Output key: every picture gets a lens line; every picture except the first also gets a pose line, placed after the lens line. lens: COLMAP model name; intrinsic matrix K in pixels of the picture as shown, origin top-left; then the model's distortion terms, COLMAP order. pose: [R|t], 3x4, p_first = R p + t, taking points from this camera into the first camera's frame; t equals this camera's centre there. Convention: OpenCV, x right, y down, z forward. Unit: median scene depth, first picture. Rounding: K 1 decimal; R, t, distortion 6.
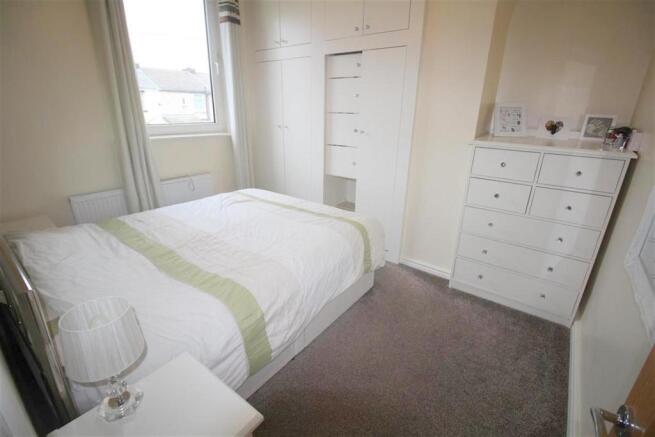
lens RADIAL K [[303.2, 0, 327.5], [0, 303.2, 218.5], [0, 0, 1]] dist [-0.002327, -0.011512]
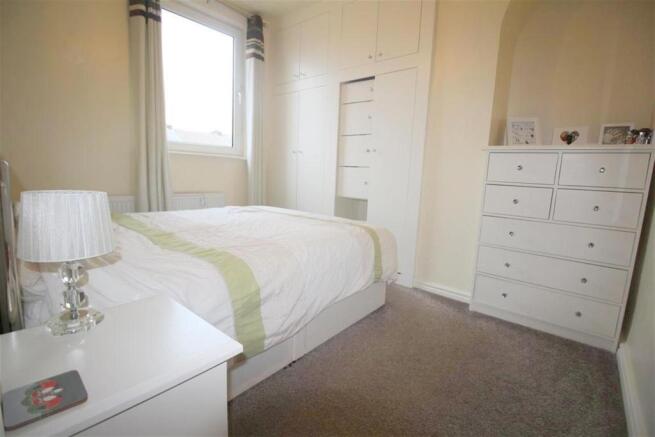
lens RADIAL K [[303.2, 0, 327.5], [0, 303.2, 218.5], [0, 0, 1]] dist [-0.002327, -0.011512]
pose [[0.998496, 0.032155, -0.044413, 0.013721], [-0.040411, 0.979020, -0.199716, 0.180992], [0.037060, 0.201210, 0.978847, 0.059578]]
